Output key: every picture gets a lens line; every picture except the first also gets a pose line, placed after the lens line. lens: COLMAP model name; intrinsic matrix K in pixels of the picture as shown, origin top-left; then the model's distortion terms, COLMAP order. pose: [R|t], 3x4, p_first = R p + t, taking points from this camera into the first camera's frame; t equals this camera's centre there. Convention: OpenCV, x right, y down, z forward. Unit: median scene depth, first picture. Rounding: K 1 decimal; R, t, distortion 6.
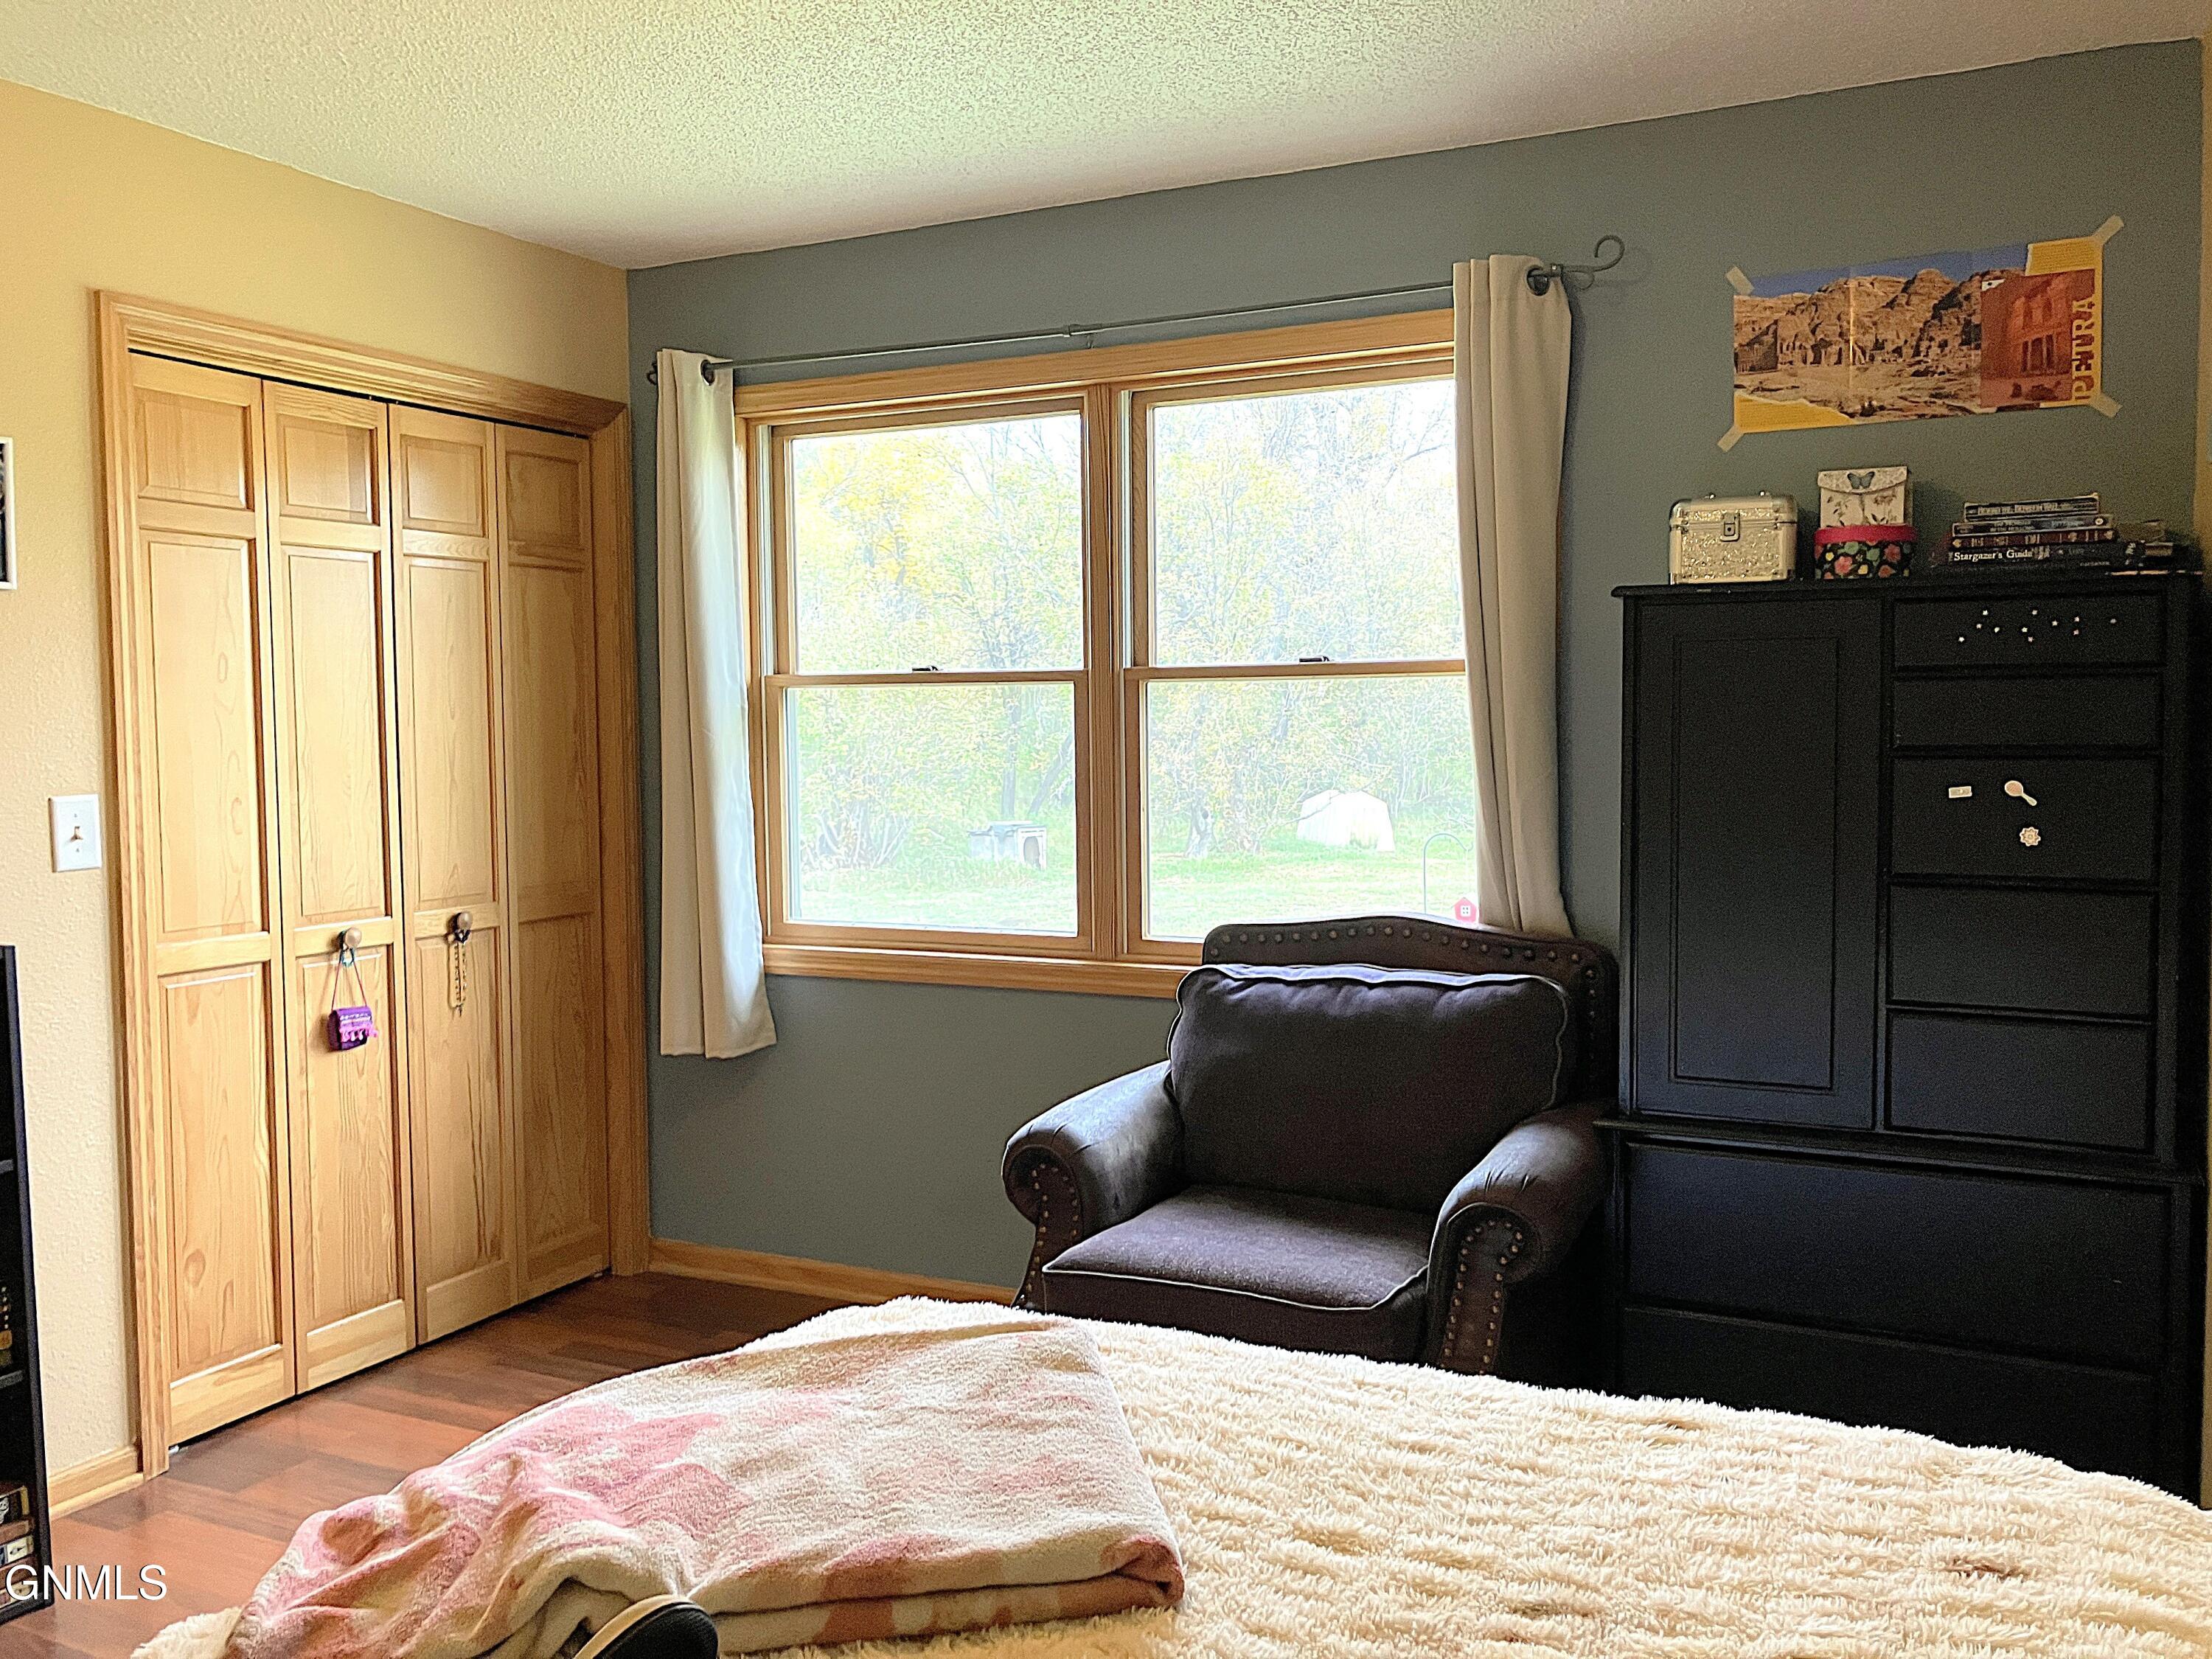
lens RADIAL K [[1822.1, 0, 1105.3], [0, 1822.1, 819.1], [0, 0, 1]] dist [0.001833, 0.015553]
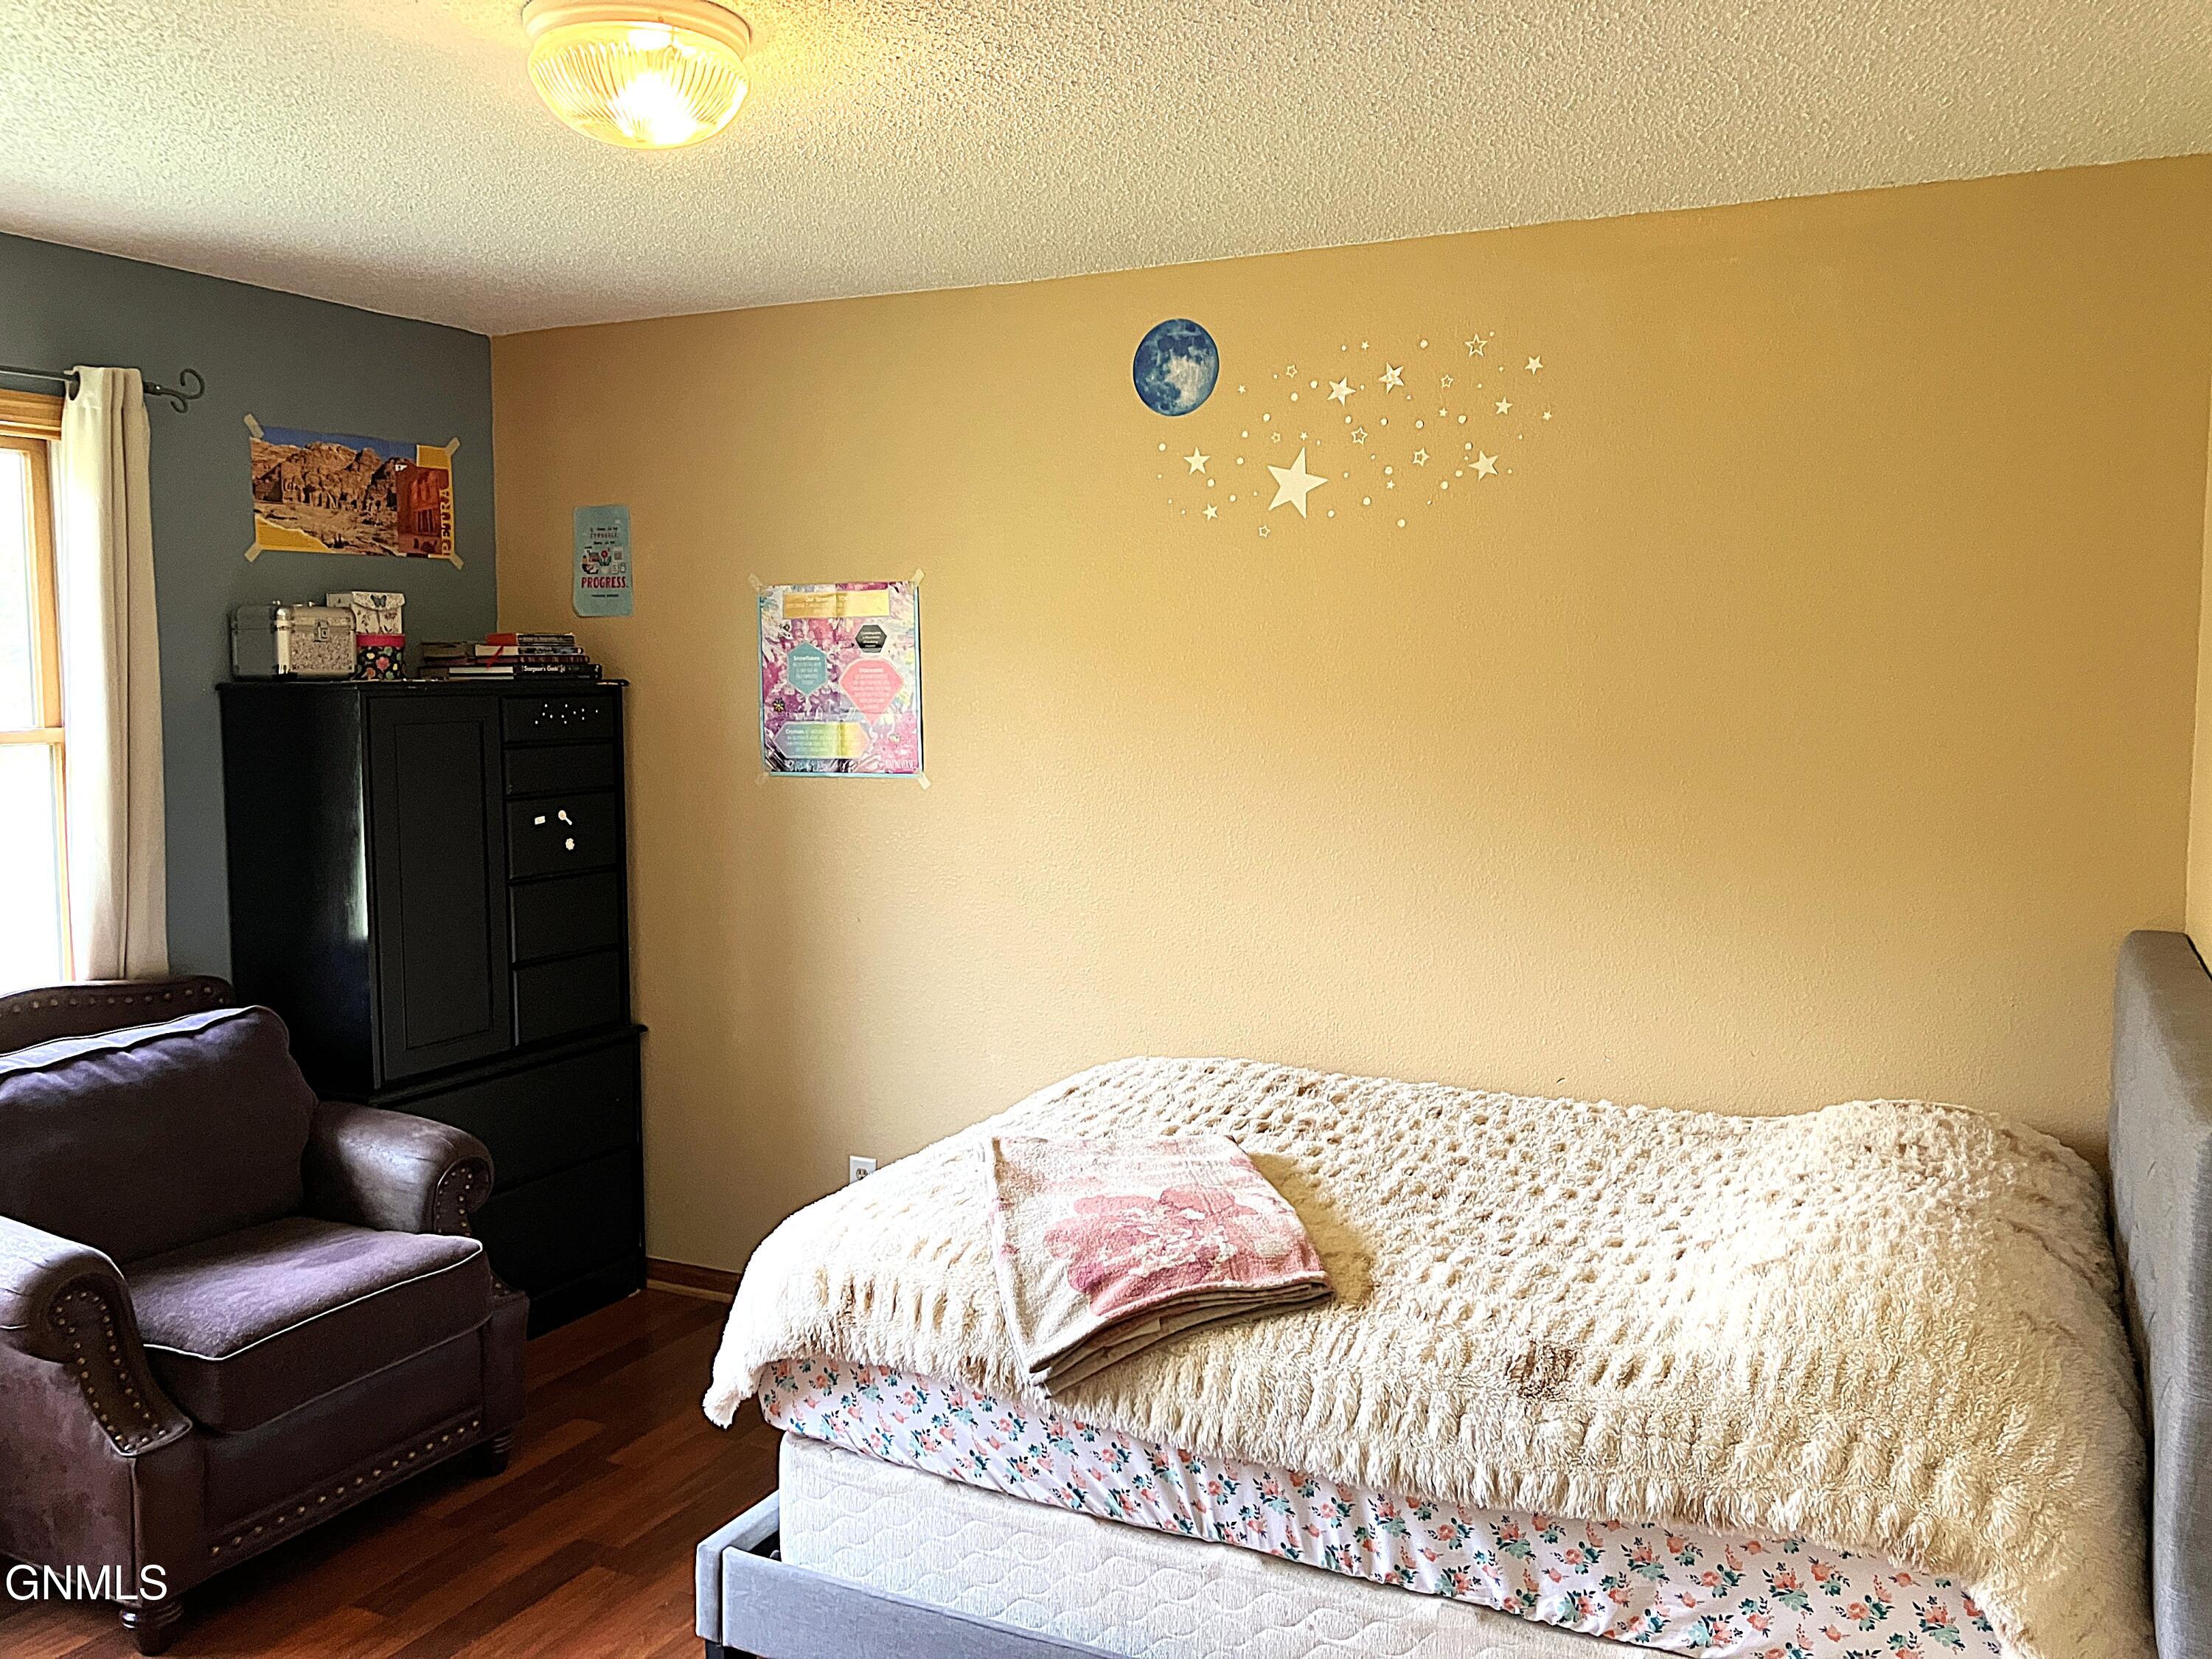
lens RADIAL K [[1822.1, 0, 1104.9], [0, 1822.1, 831.4], [0, 0, 1]] dist [0.001833, 0.015553]
pose [[-0.006396, -0.087435, 0.996150, -0.961233], [0.056485, 0.994548, 0.087657, -0.101328], [-0.998383, 0.056829, -0.001422, 0.459323]]
